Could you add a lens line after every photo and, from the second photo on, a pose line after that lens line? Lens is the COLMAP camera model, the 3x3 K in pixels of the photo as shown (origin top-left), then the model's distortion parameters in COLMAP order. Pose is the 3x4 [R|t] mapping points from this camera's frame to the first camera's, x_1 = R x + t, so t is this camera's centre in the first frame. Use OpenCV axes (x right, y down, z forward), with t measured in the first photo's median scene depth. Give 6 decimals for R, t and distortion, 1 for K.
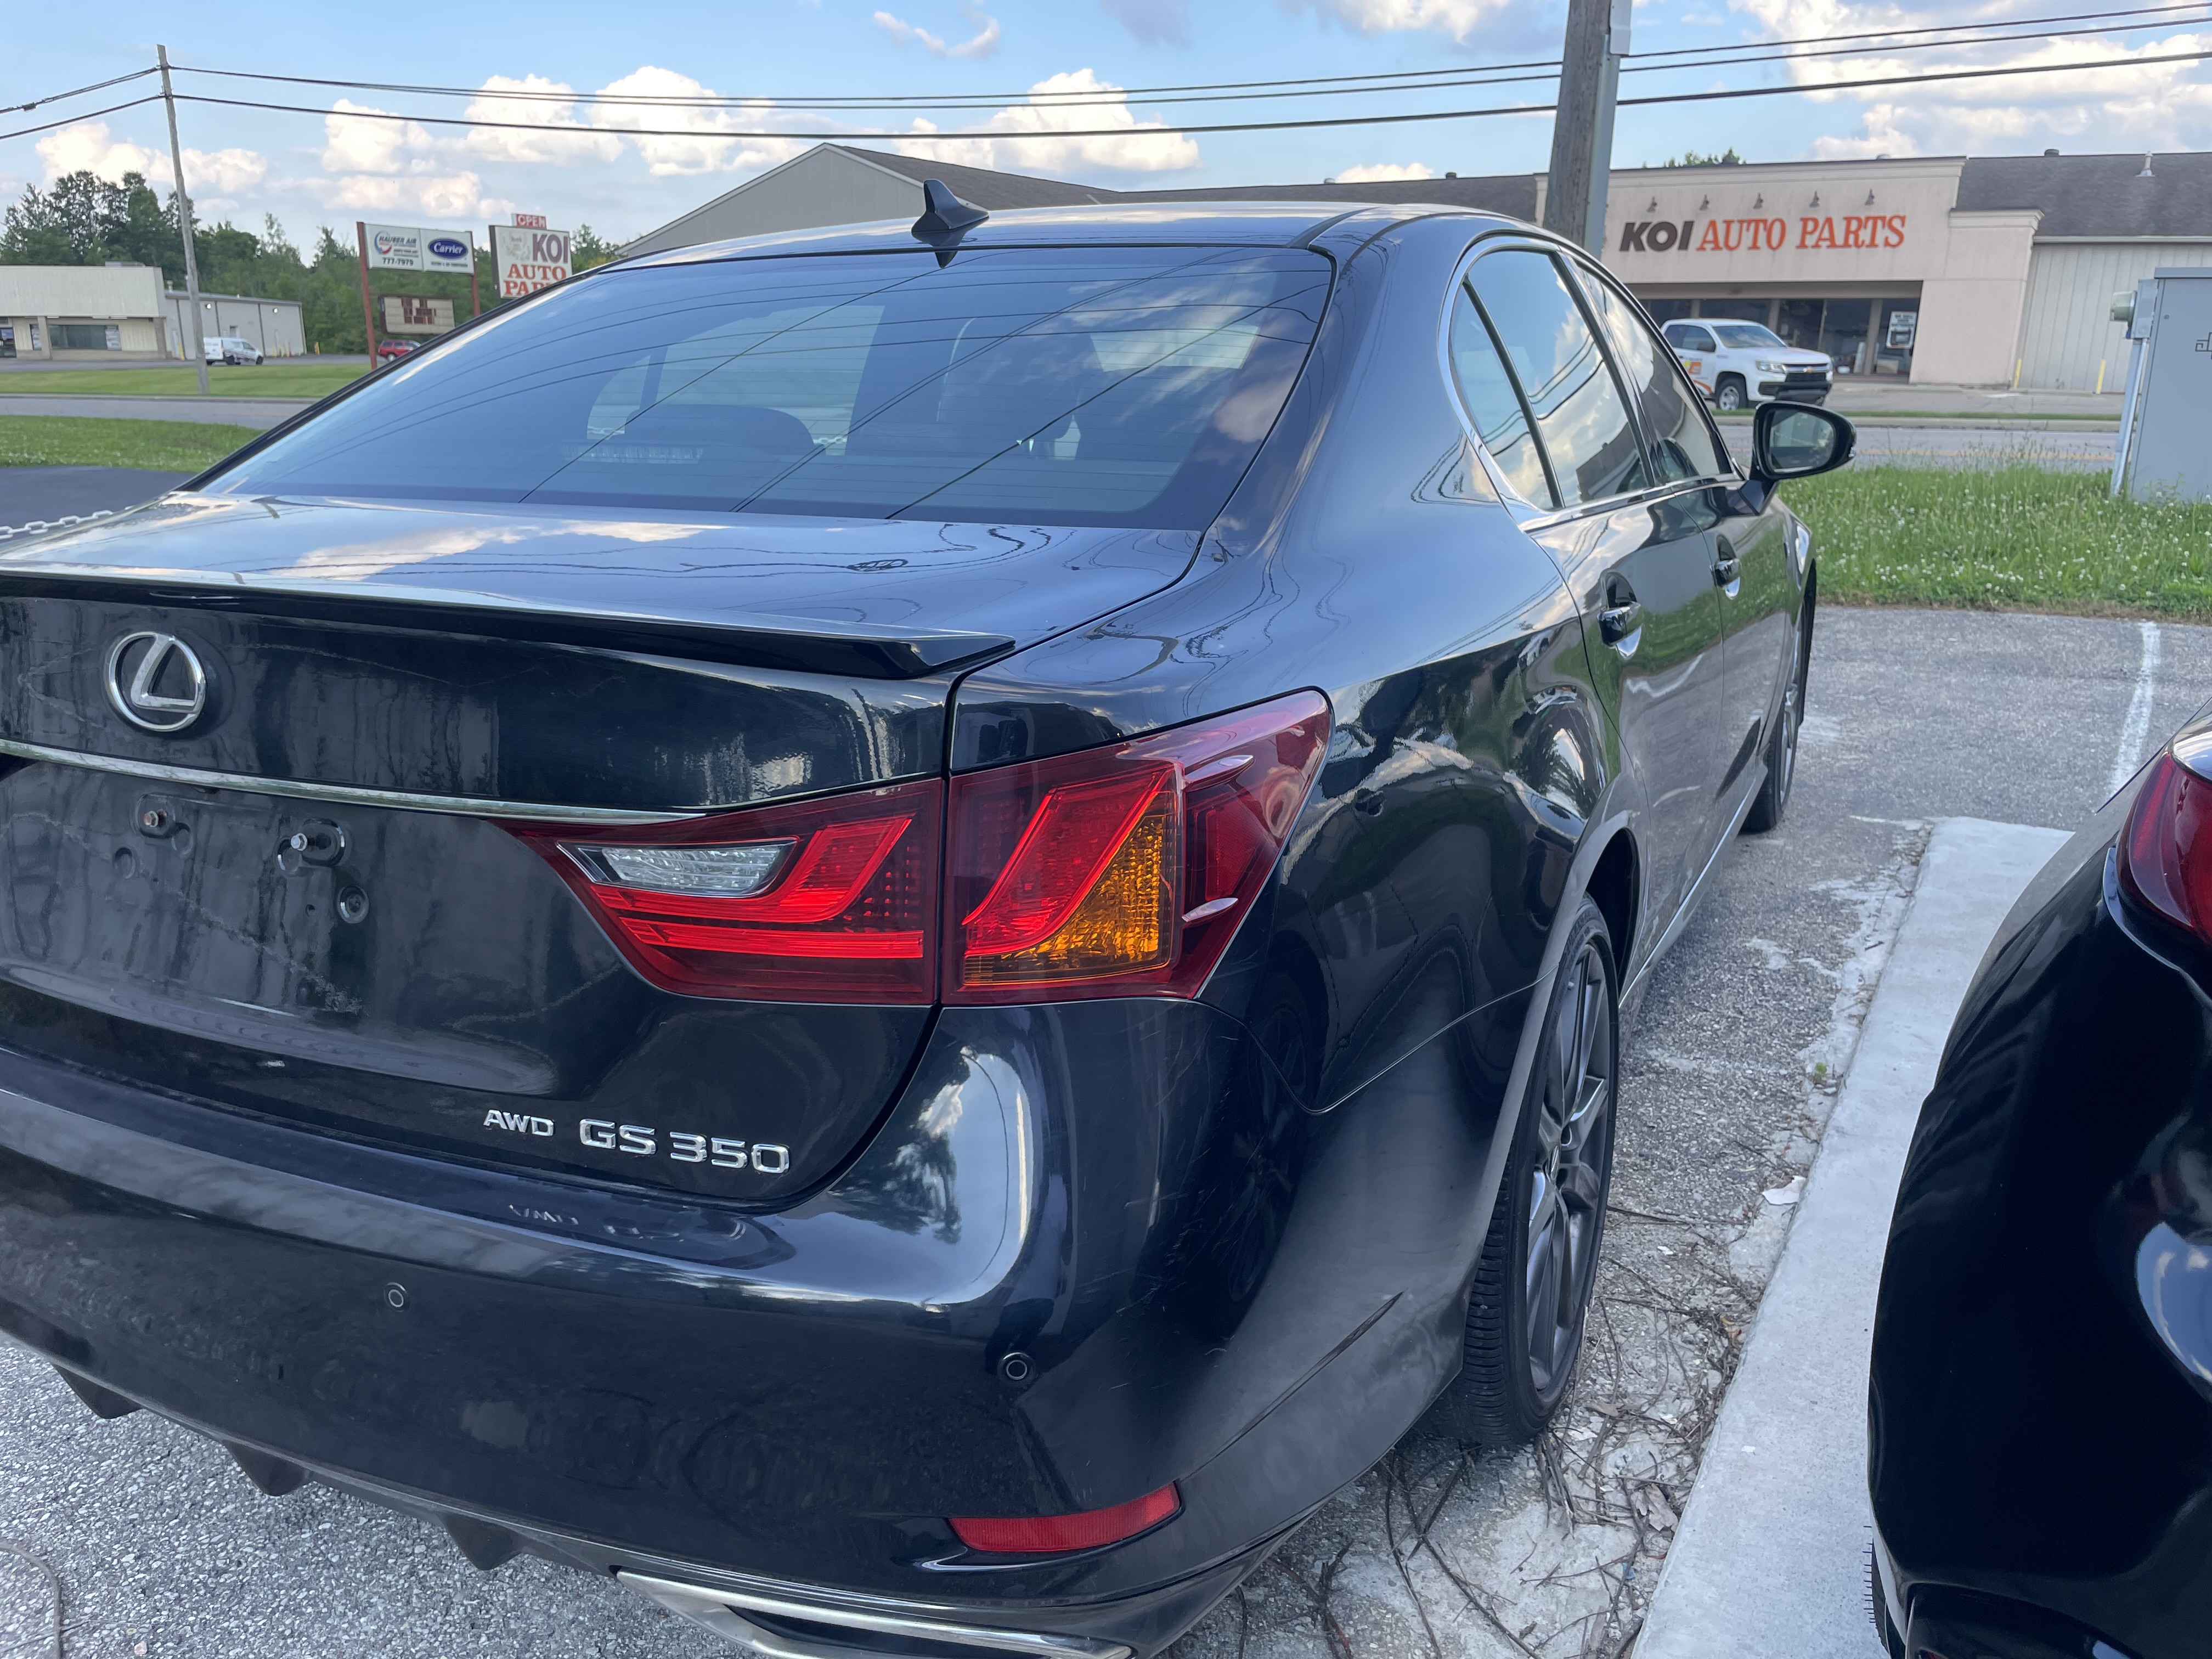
lens RADIAL K [[1693.0, 0, 1092.3], [0, 1693.0, 837.4], [0, 0, 1]] dist [0.093639, -0.133199]
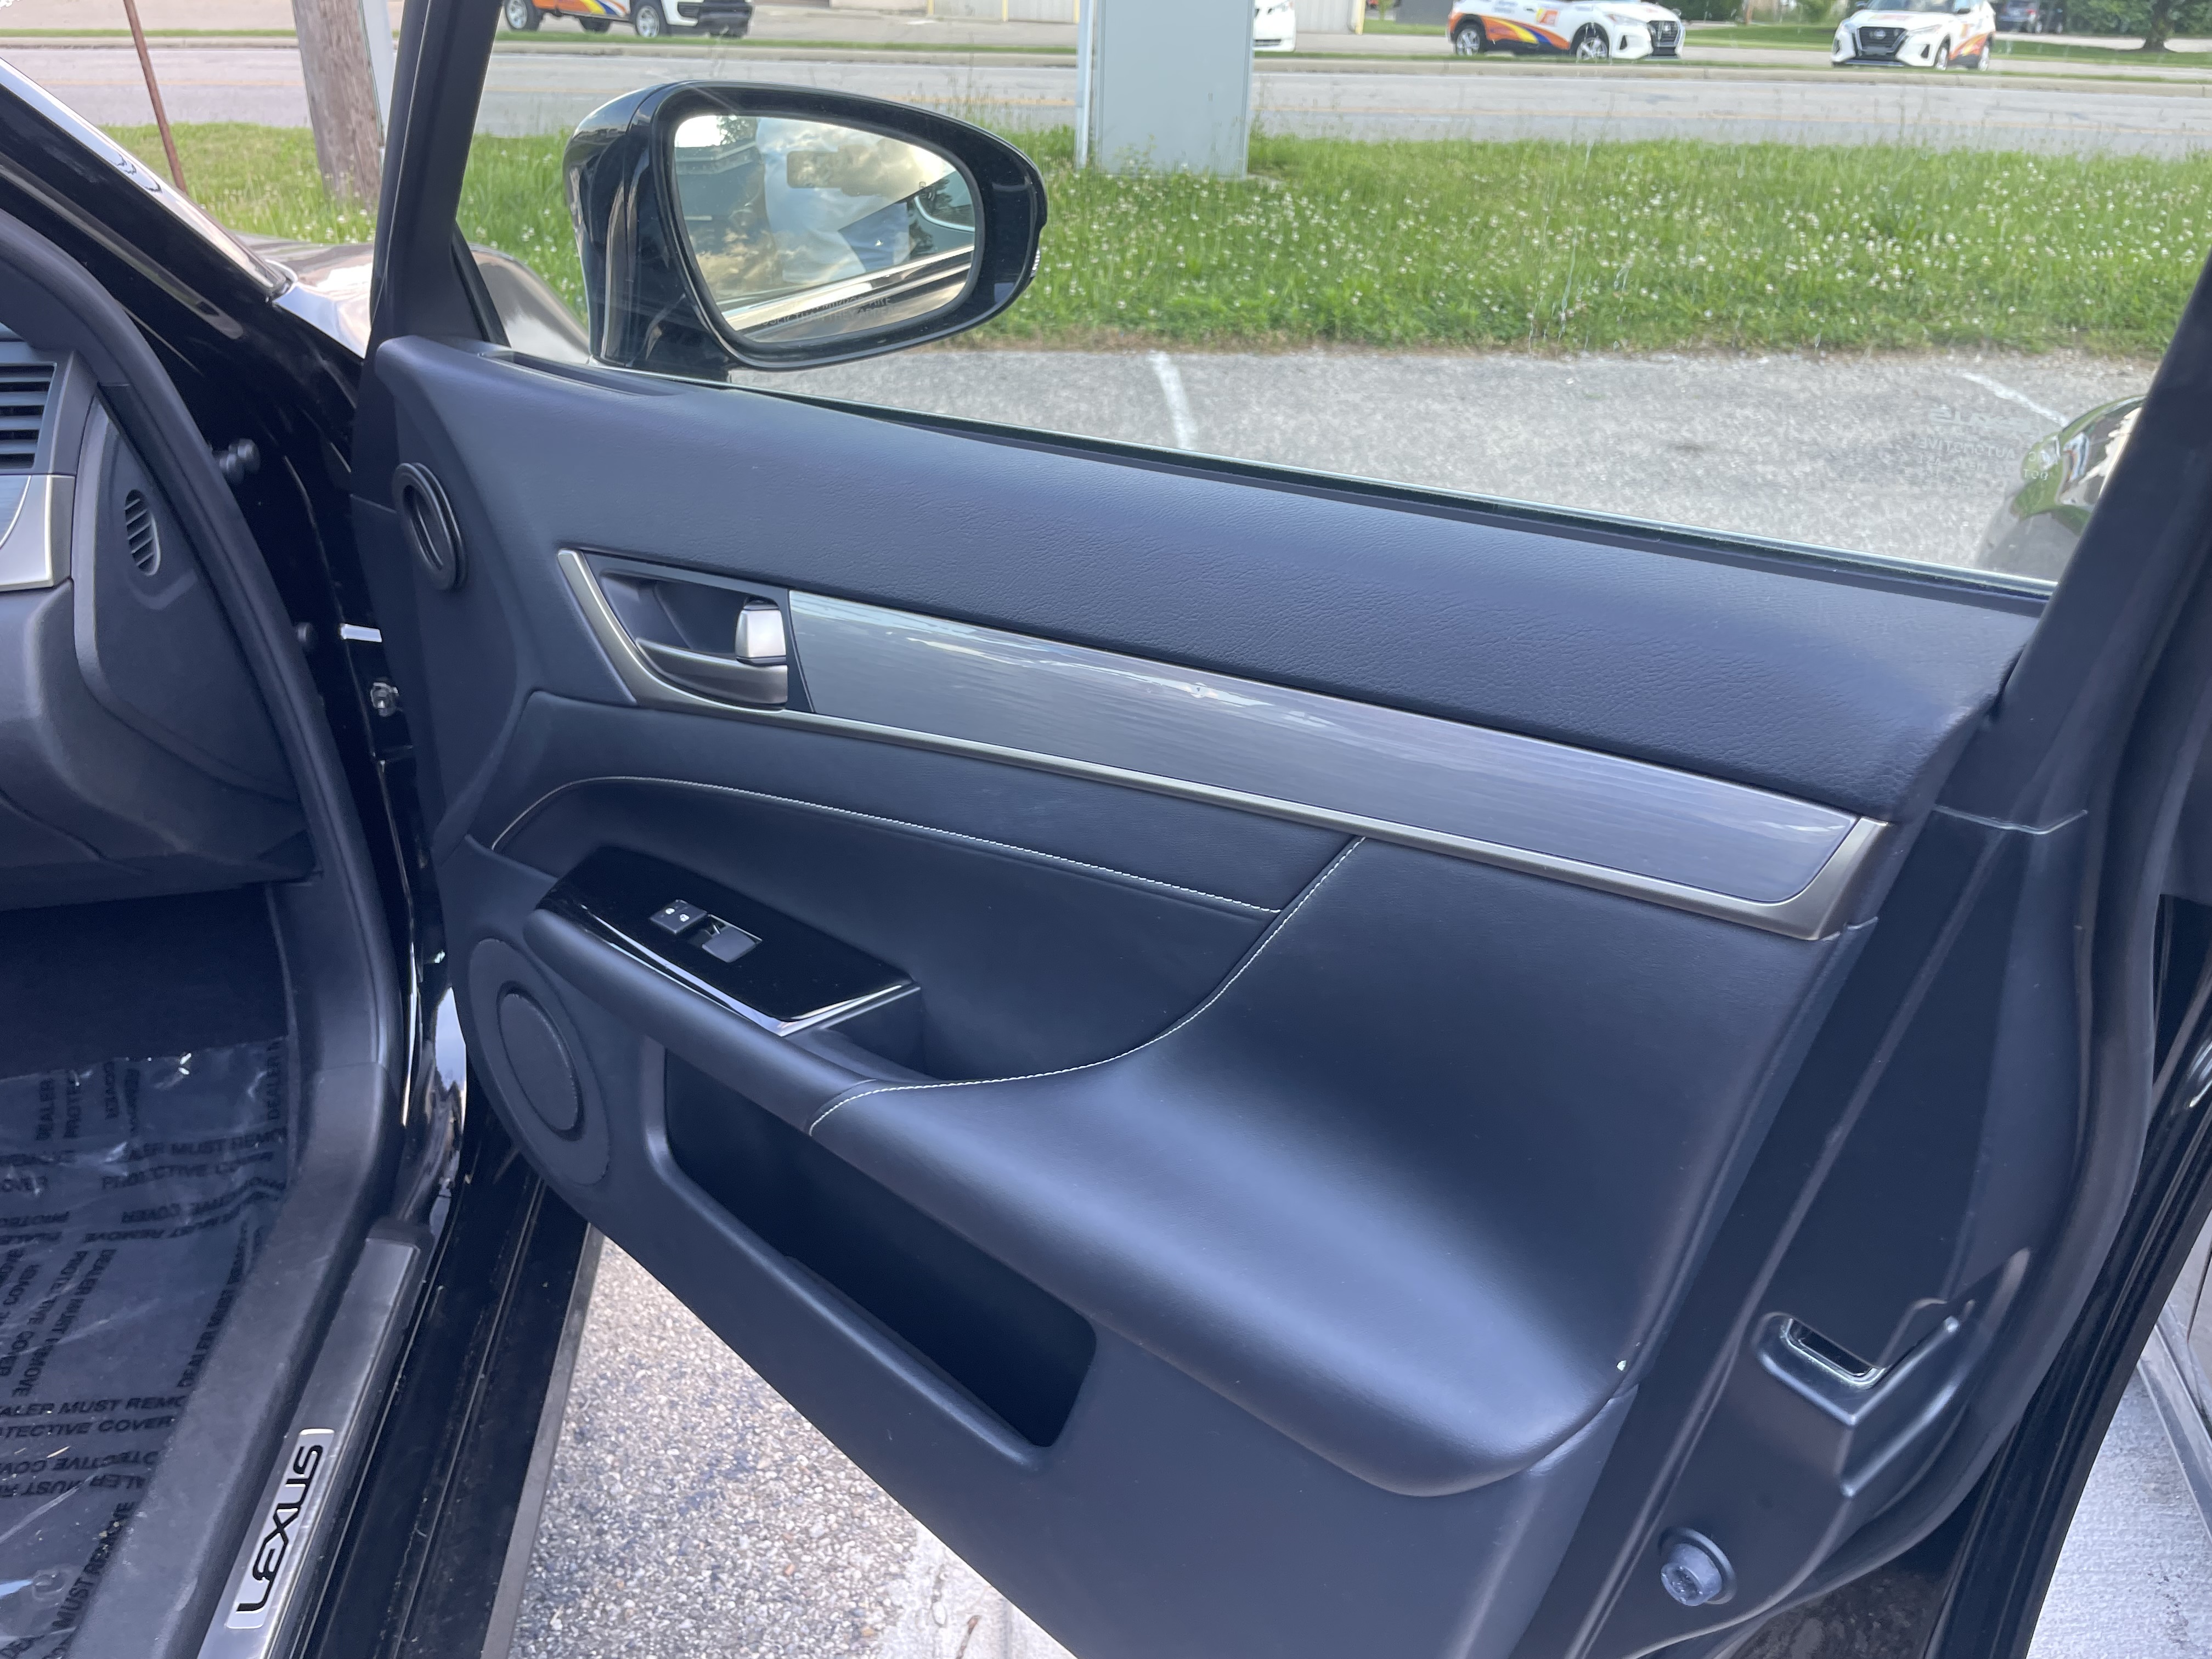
lens RADIAL K [[1693.0, 0, 1092.3], [0, 1693.0, 837.4], [0, 0, 1]] dist [0.093639, -0.133199]
pose [[0.844267, -0.222286, 0.487649, 0.161791], [0.124018, 0.966261, 0.225741, -0.088560], [-0.521375, -0.130109, 0.843350, 0.330759]]
